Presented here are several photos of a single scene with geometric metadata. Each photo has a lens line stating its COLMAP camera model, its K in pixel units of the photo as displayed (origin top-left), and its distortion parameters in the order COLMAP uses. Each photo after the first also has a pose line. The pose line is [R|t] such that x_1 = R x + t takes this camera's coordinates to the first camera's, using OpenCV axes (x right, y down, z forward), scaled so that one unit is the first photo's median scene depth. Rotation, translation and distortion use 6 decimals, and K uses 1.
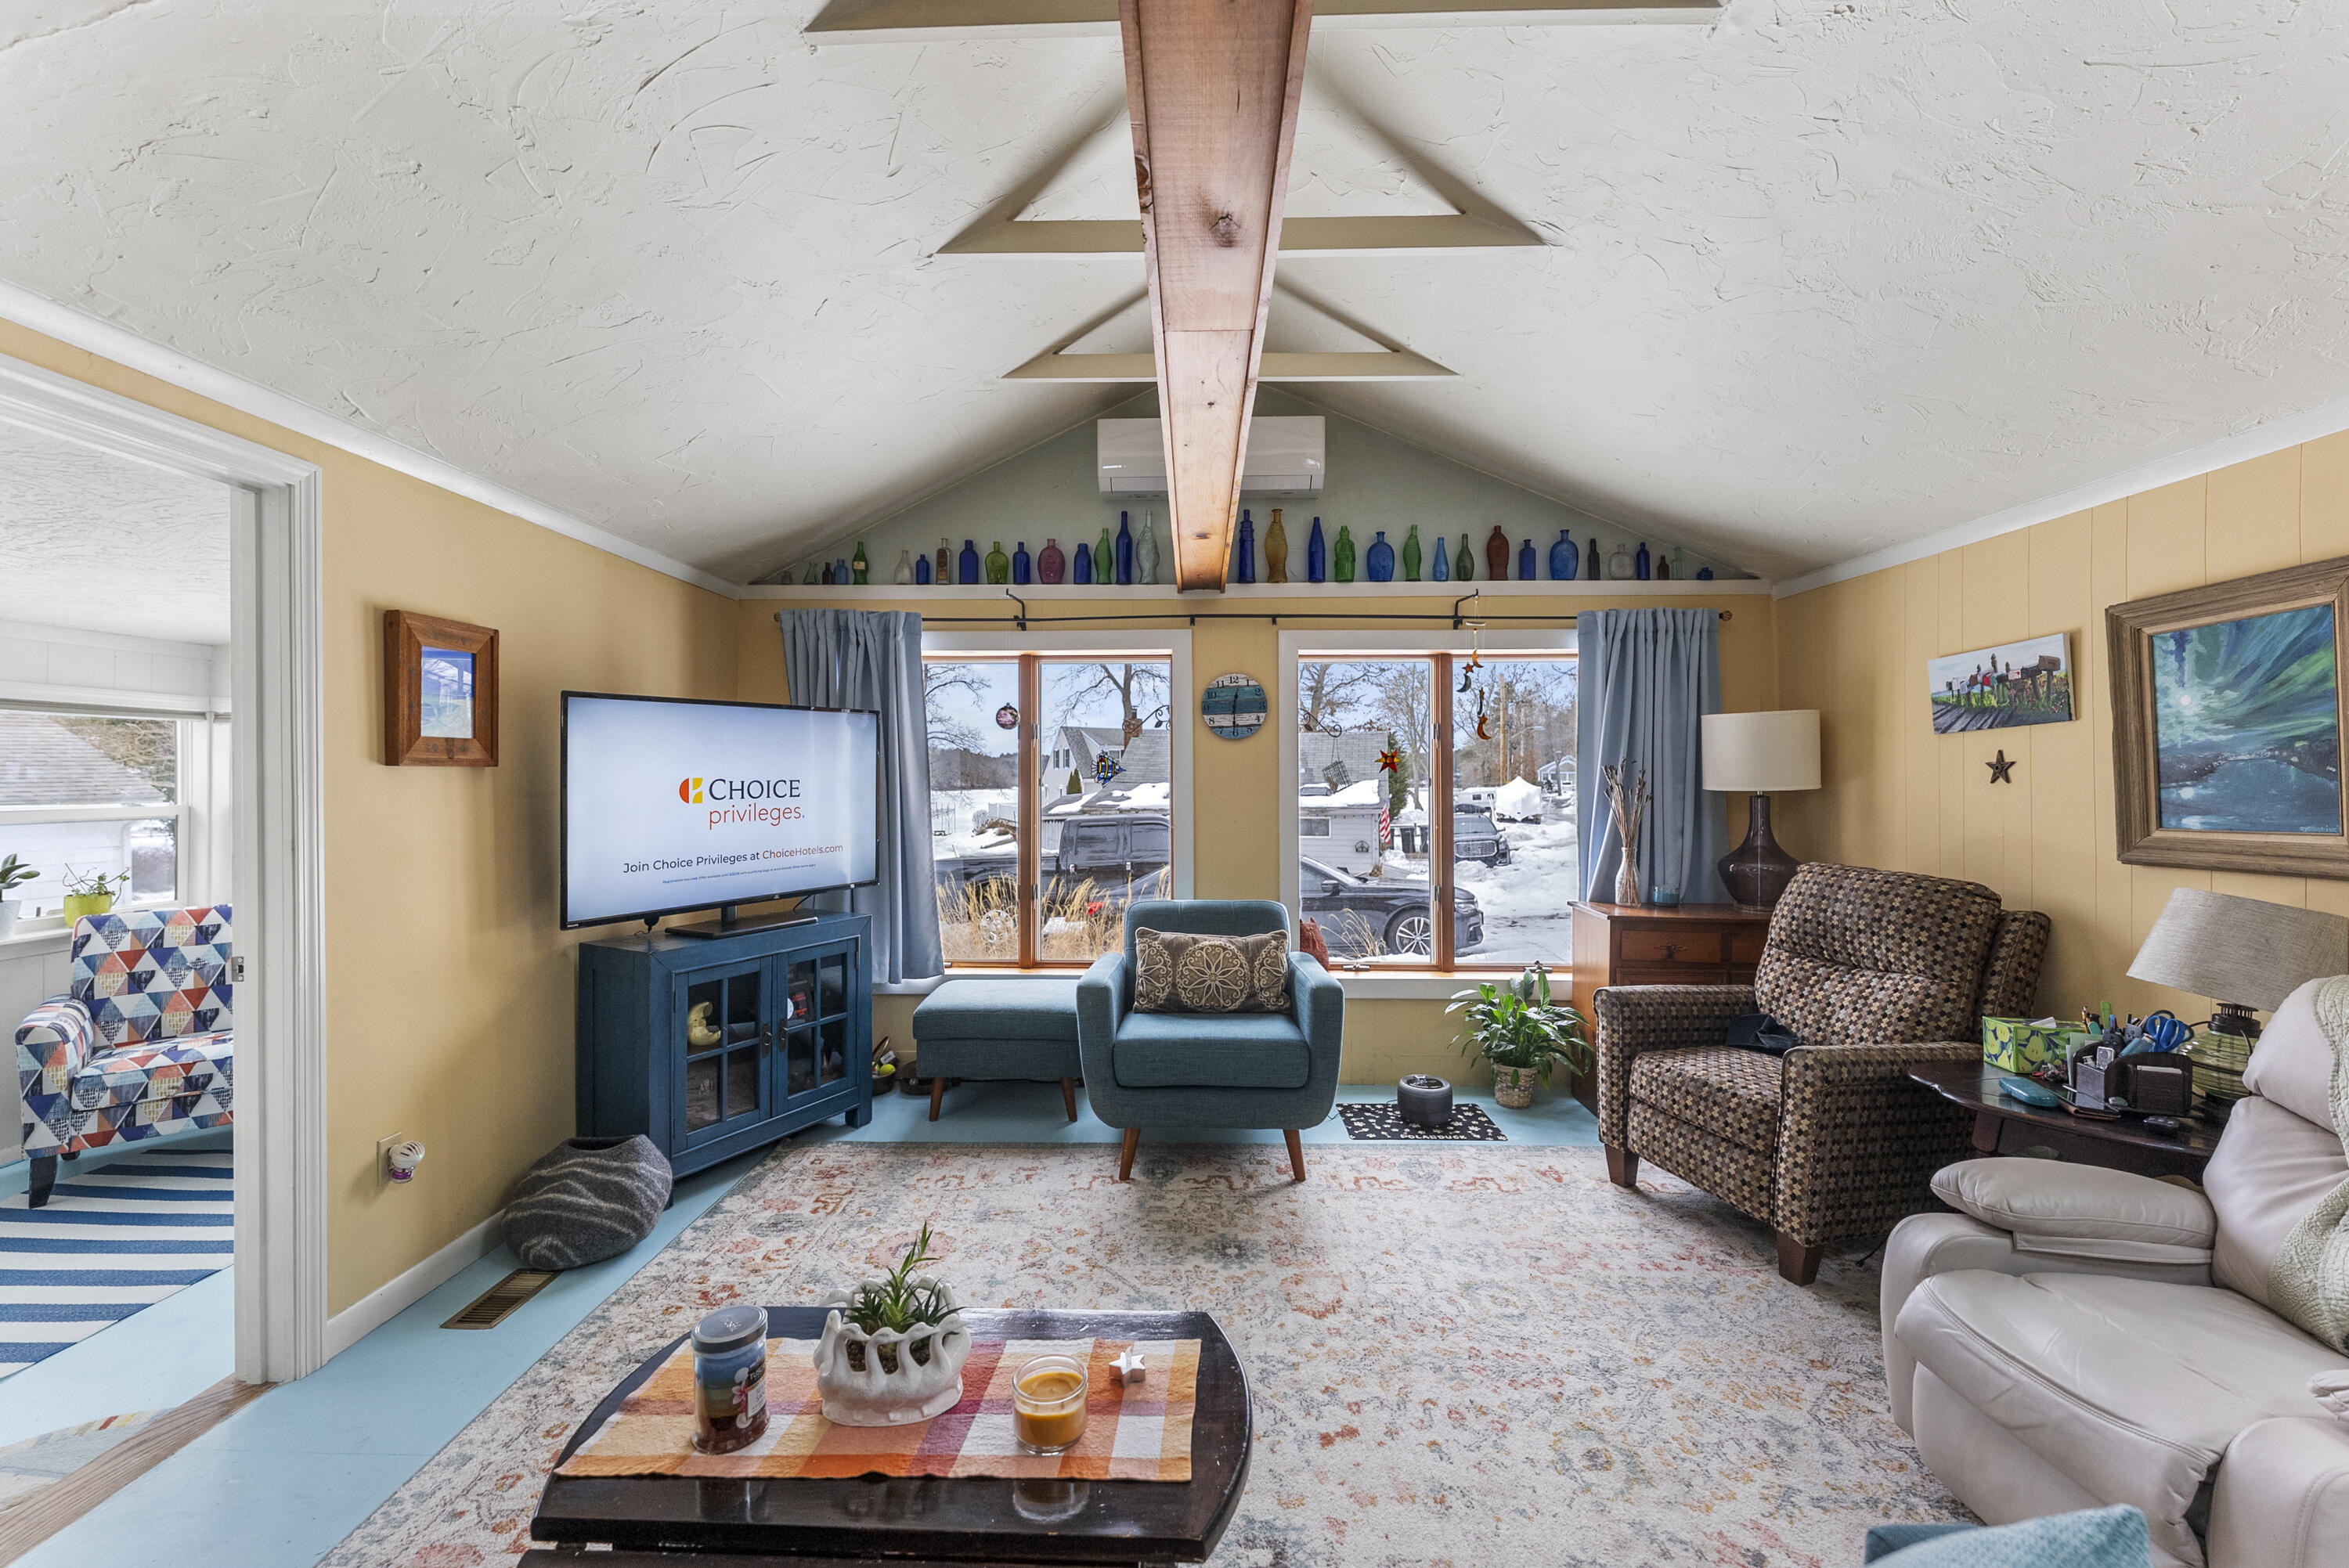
lens RADIAL K [[952.4, 0, 1167.6], [0, 952.4, 773.9], [0, 0, 1]] dist [-0.000770, 0.000109]
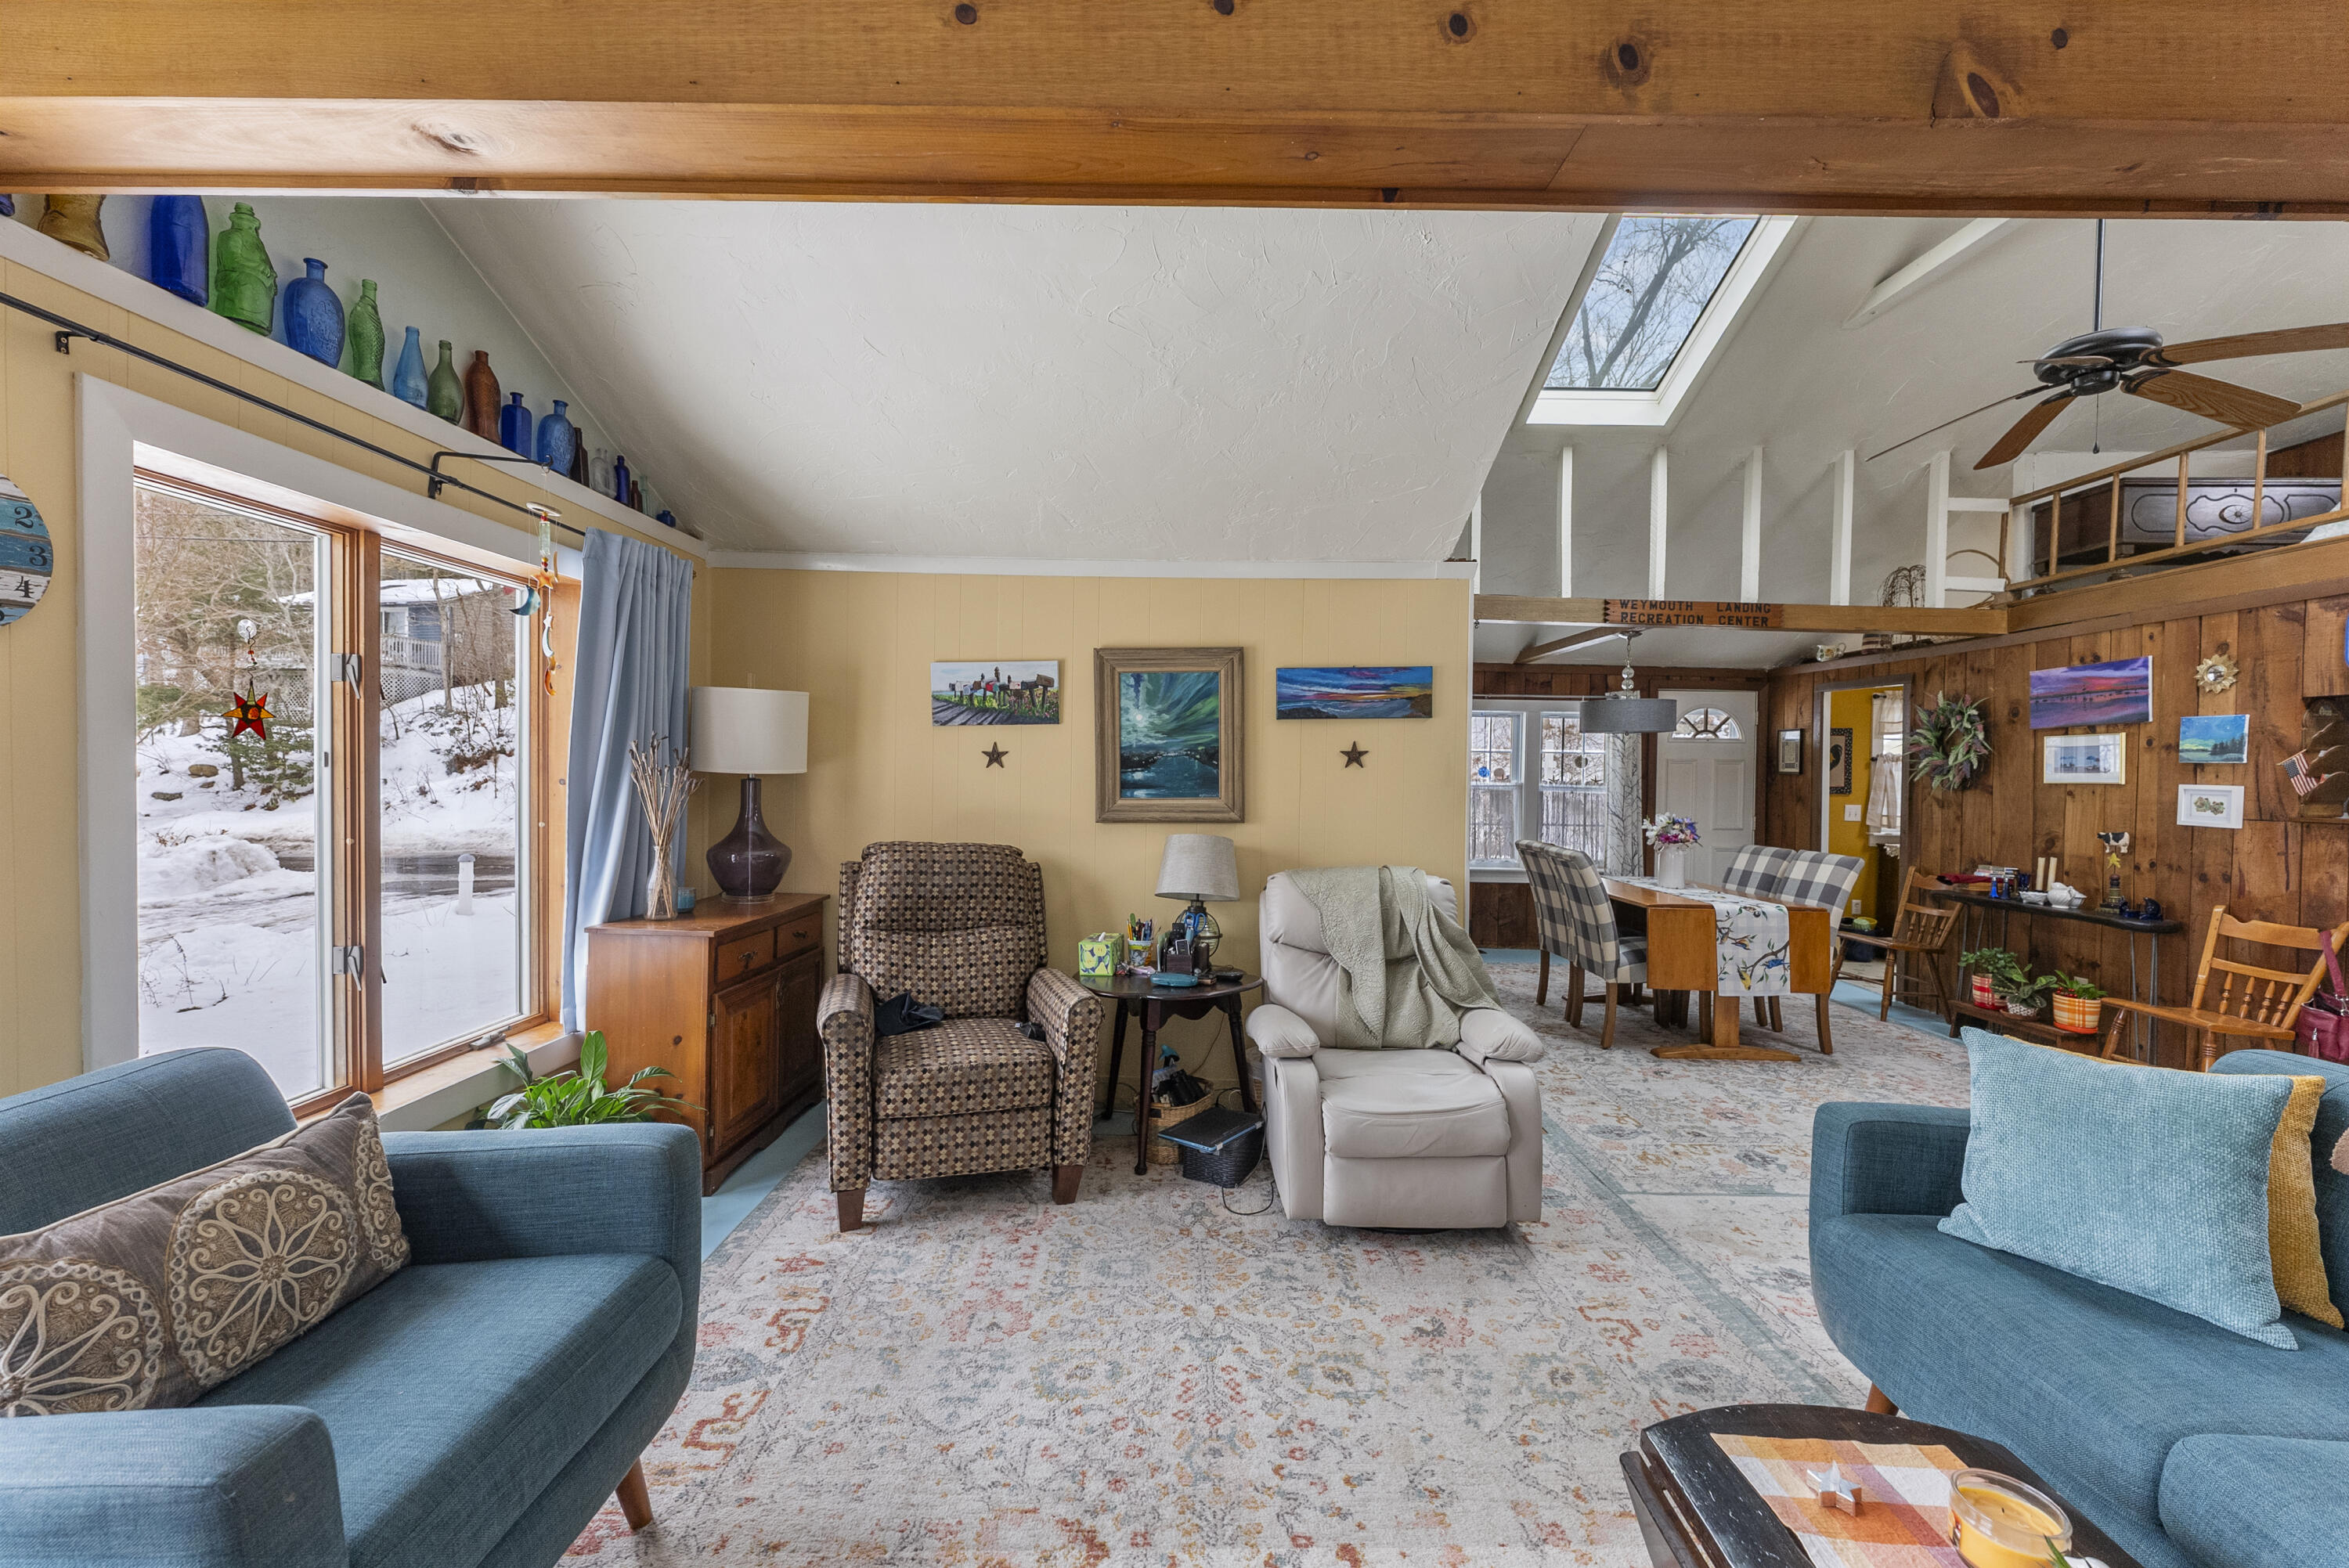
lens RADIAL K [[952.4, 0, 1150.0], [0, 952.4, 783.3], [0, 0, 1]] dist [-0.000770, 0.000109]
pose [[-0.029381, -0.015420, 0.999449, -3.701498], [-0.021367, 0.999662, 0.014795, 0.064232], [-0.999340, -0.020921, -0.029700, 7.199909]]
